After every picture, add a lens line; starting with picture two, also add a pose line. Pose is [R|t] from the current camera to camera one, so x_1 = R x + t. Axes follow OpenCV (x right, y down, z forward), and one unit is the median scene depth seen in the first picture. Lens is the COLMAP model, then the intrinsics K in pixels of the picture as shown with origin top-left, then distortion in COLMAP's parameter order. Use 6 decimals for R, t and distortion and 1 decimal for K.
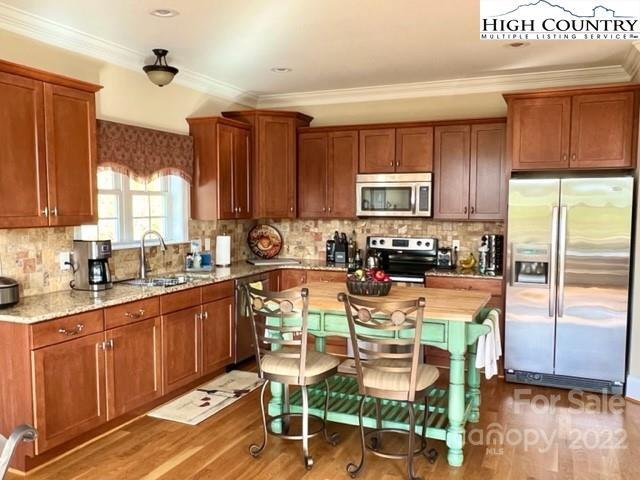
lens RADIAL K [[556.4, 0, 319.9], [0, 556.4, 243.6], [0, 0, 1]] dist [-0.018245, -0.002045]
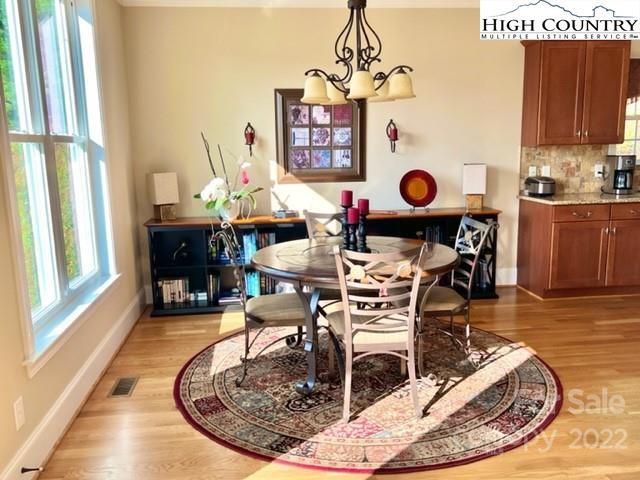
lens RADIAL K [[554.7, 0, 319.0], [0, 554.7, 241.1], [0, 0, 1]] dist [0.009946, 0.001432]
pose [[0.500243, 0.142337, -0.854106, 0.403783], [-0.042531, 0.989245, 0.139947, 0.041179], [0.864840, -0.033682, 0.500917, -0.298429]]
